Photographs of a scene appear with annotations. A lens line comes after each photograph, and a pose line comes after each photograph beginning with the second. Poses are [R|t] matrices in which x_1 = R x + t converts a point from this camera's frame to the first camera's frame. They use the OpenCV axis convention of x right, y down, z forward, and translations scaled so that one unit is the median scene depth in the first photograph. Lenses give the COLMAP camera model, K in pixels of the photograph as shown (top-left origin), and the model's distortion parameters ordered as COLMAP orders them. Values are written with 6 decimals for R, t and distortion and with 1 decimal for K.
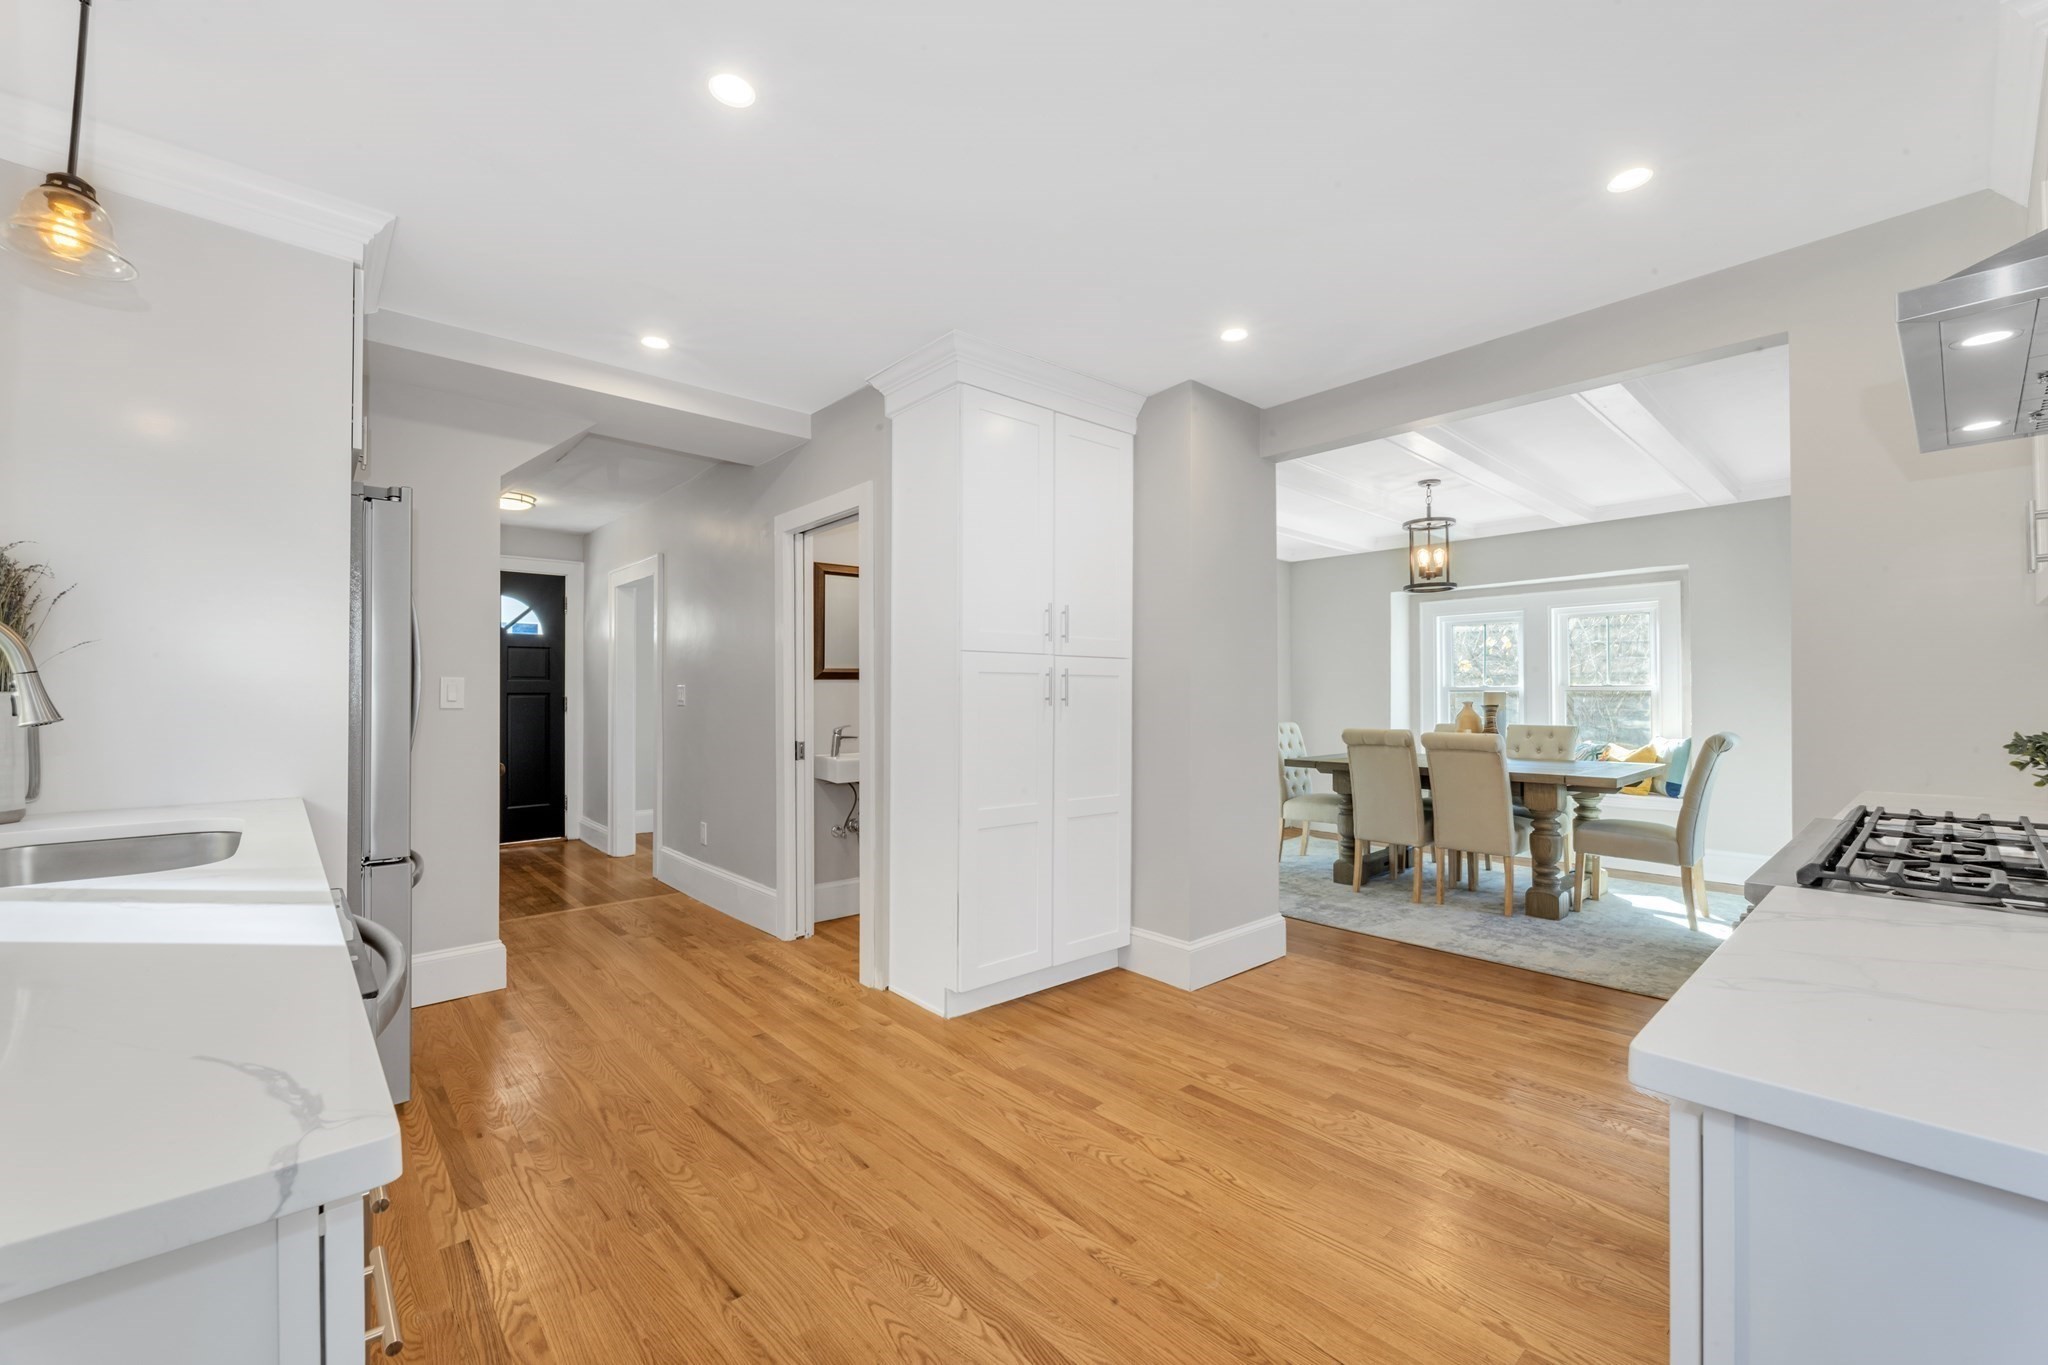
lens RADIAL K [[834.6, 0, 1029.1], [0, 834.6, 680.5], [0, 0, 1]] dist [-0.001169, -0.000908]
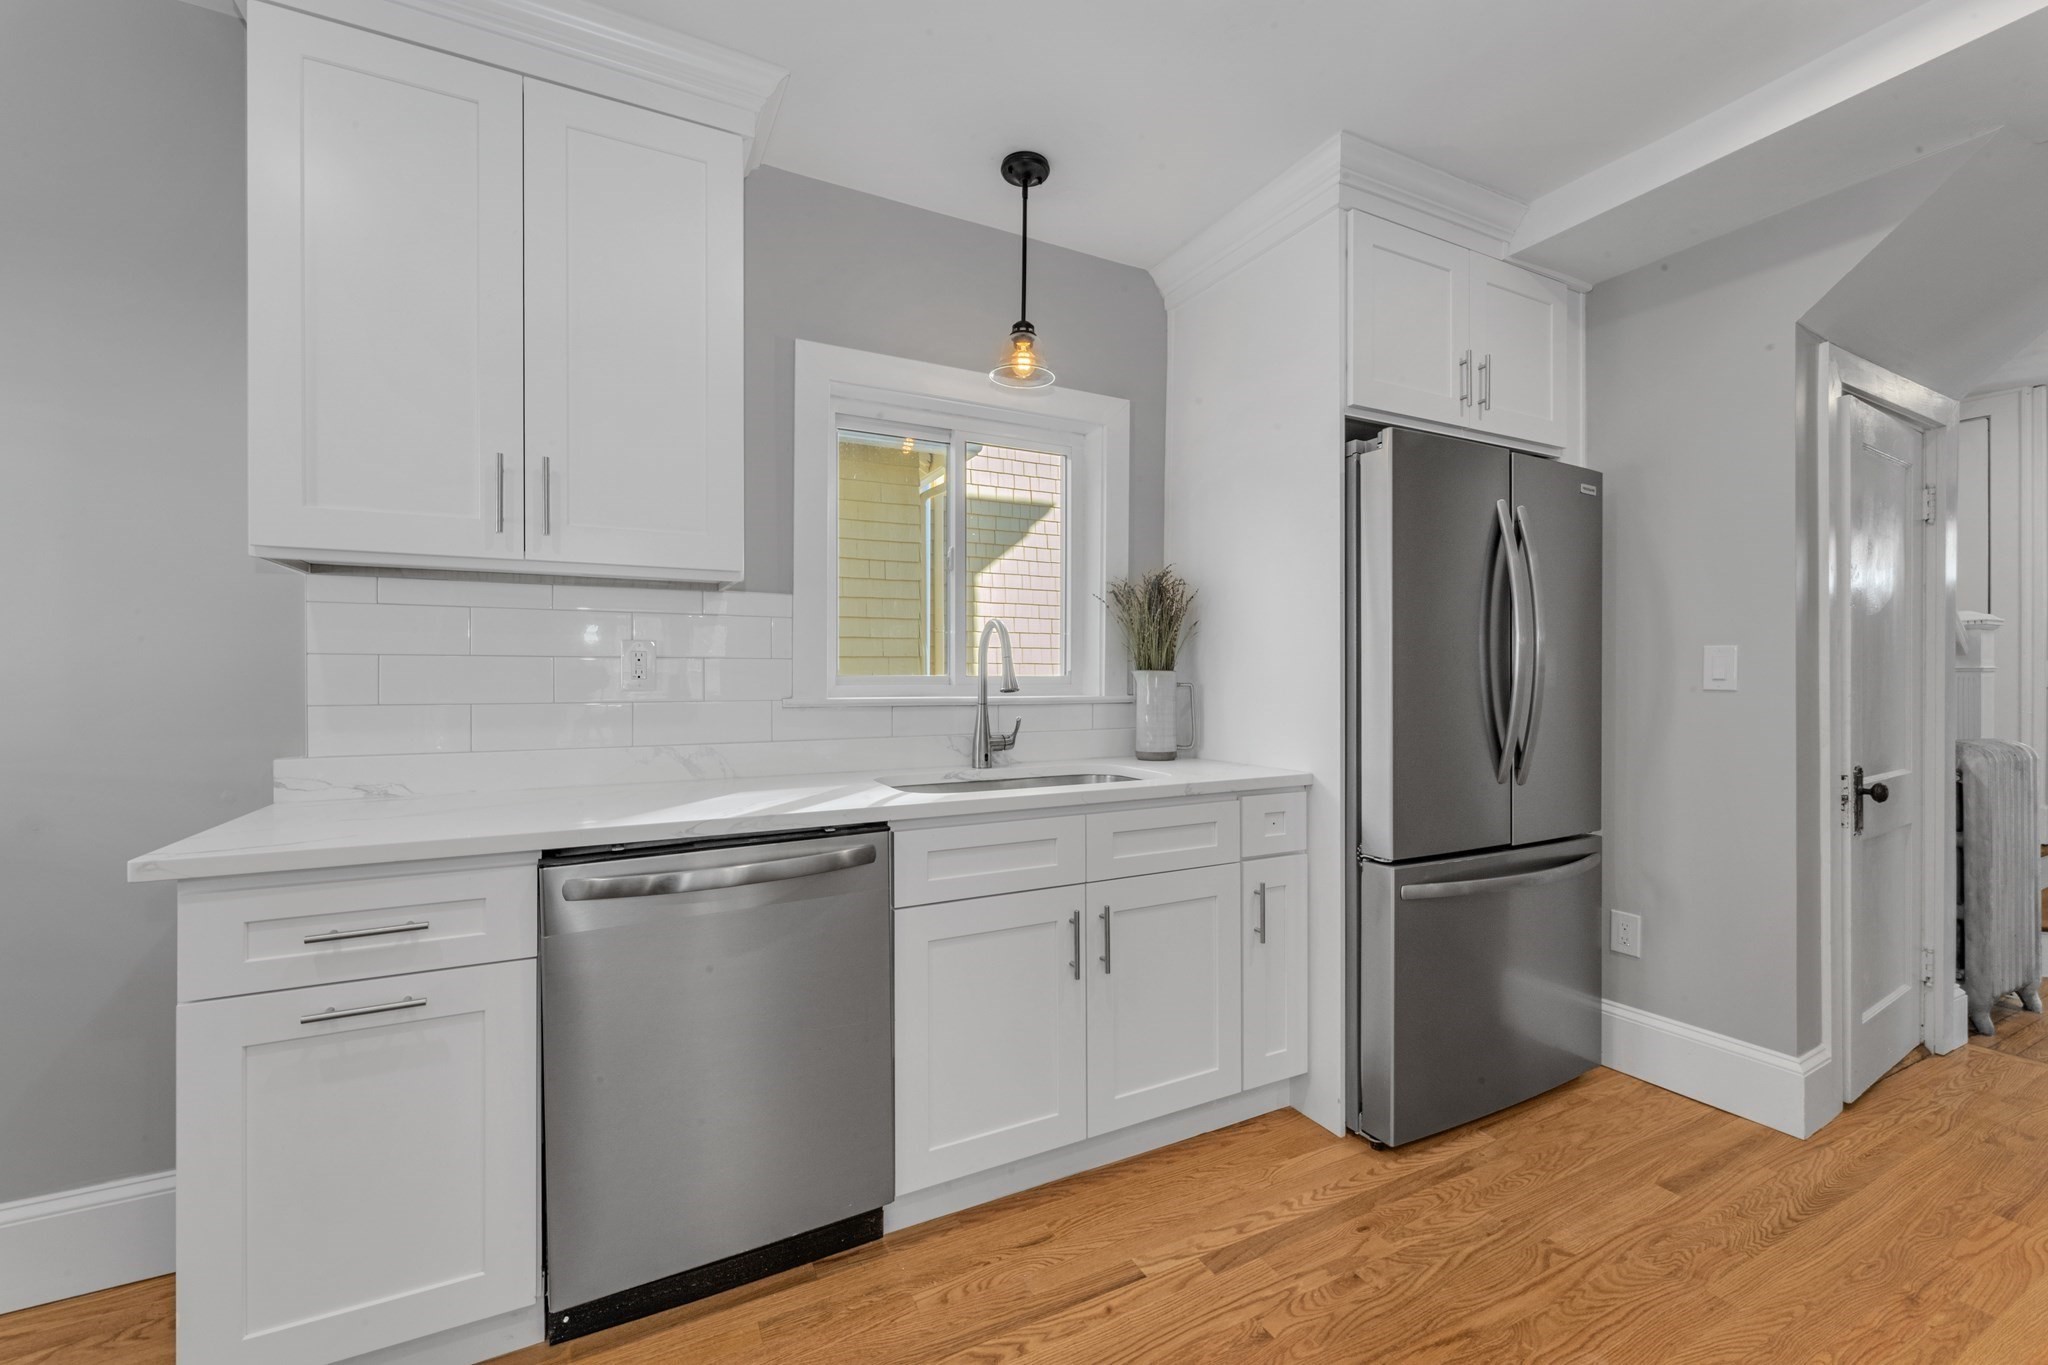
lens RADIAL K [[834.6, 0, 1028.5], [0, 834.6, 679.9], [0, 0, 1]] dist [-0.001169, -0.000908]
pose [[-0.264212, 0.006047, -0.964446, 0.113237], [0.020625, 0.999787, 0.000619, 0.010721], [0.964244, -0.019728, -0.264280, 0.556716]]
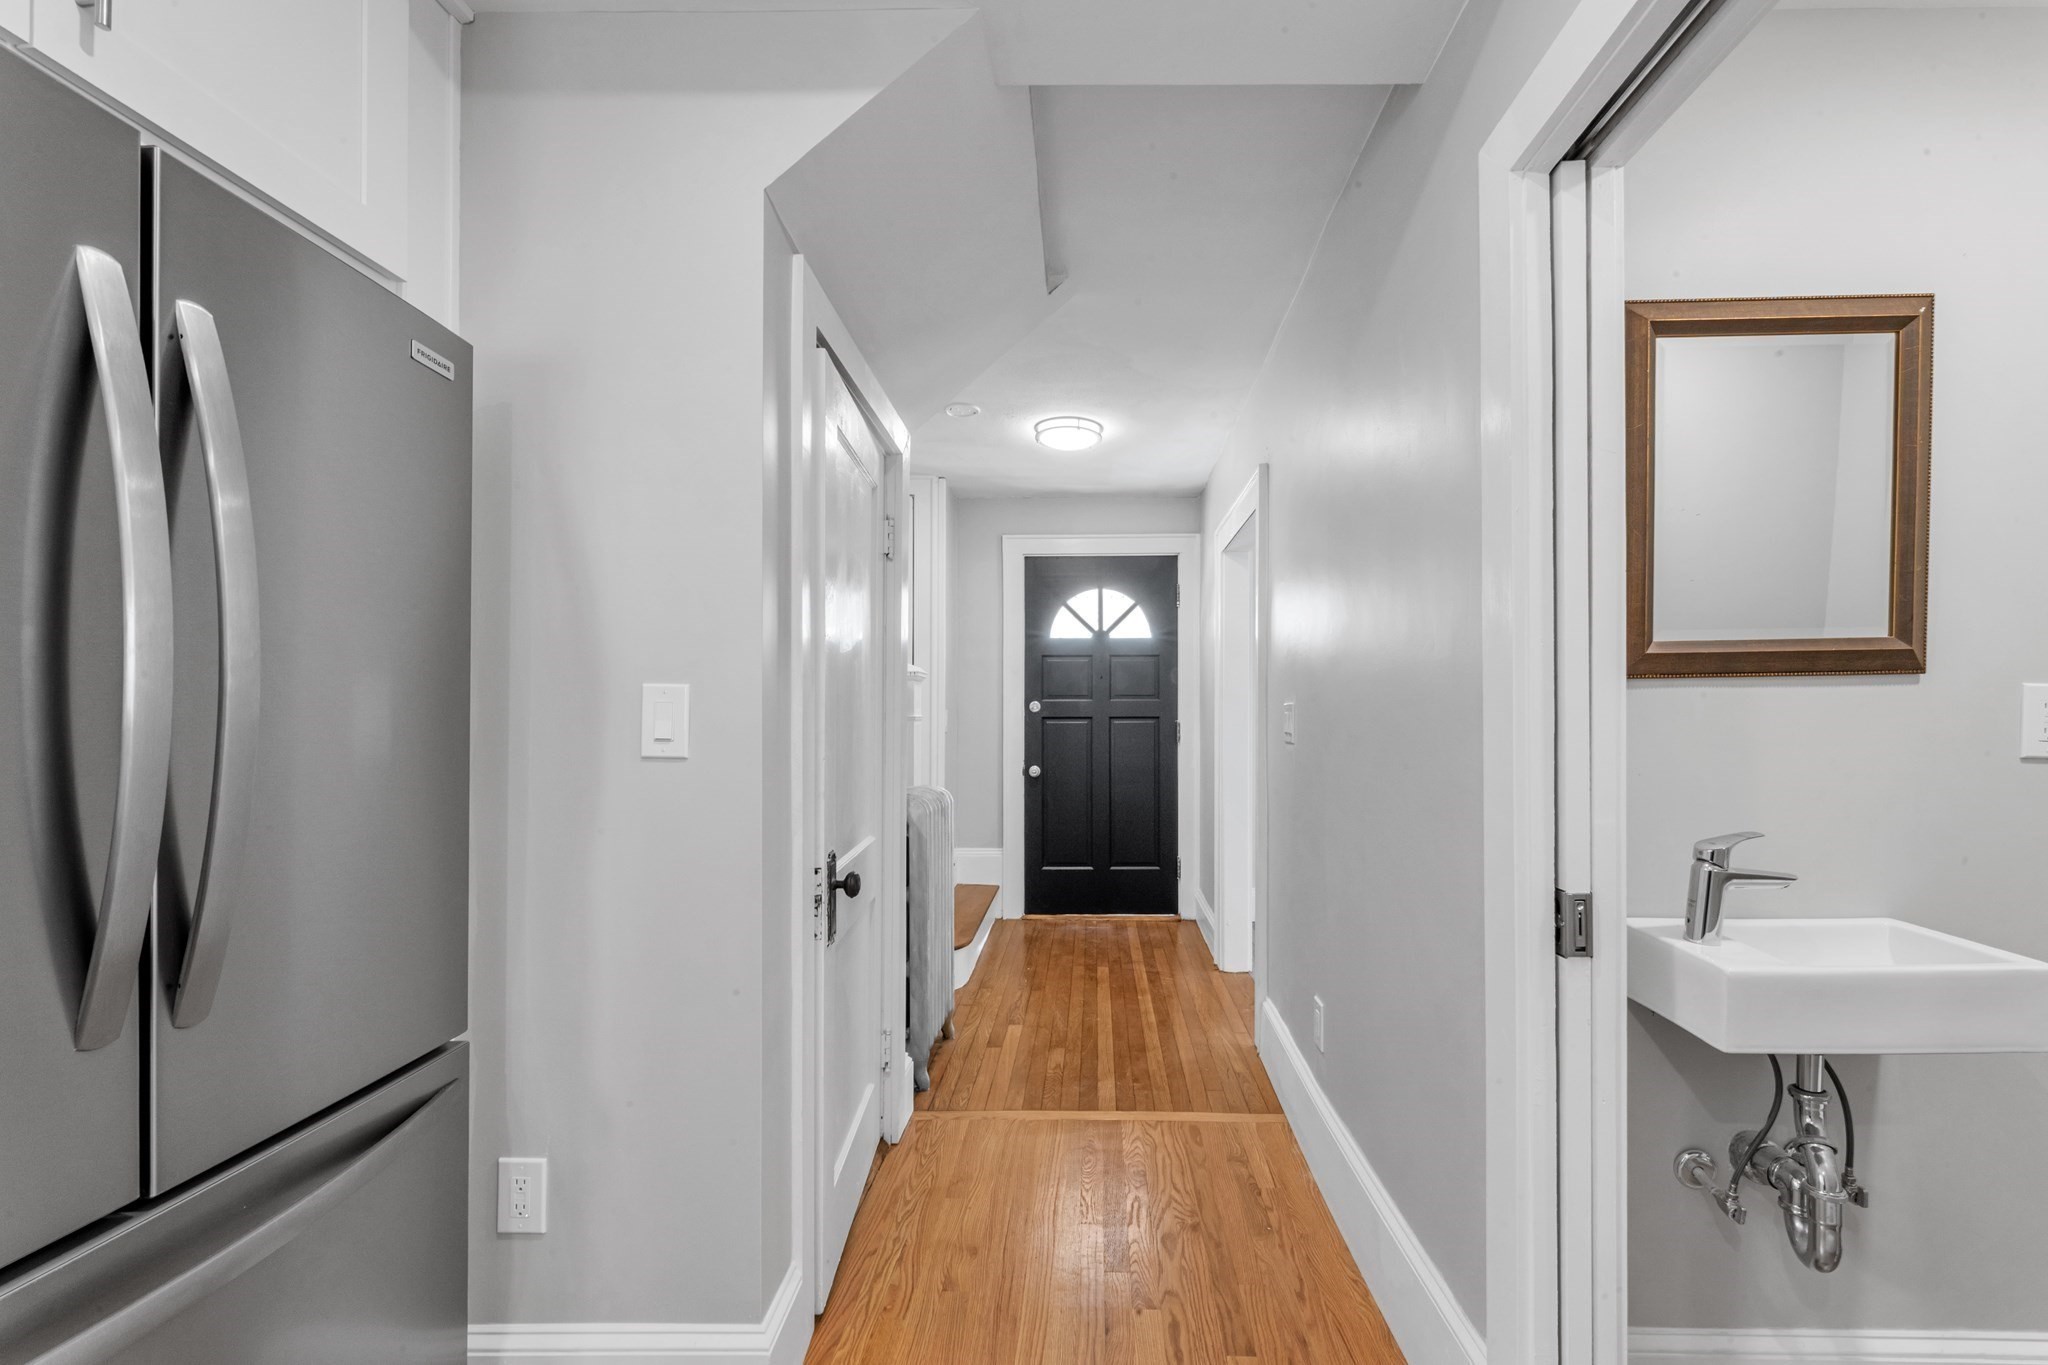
lens RADIAL K [[825.4, 0, 1049.0], [0, 825.4, 713.1], [0, 0, 1]] dist [0.000248, -0.000398]
pose [[0.701527, 0.001351, -0.712641, -0.219967], [0.007498, 0.999929, 0.009277, 0.007450], [0.712603, -0.011851, 0.701467, 0.743518]]
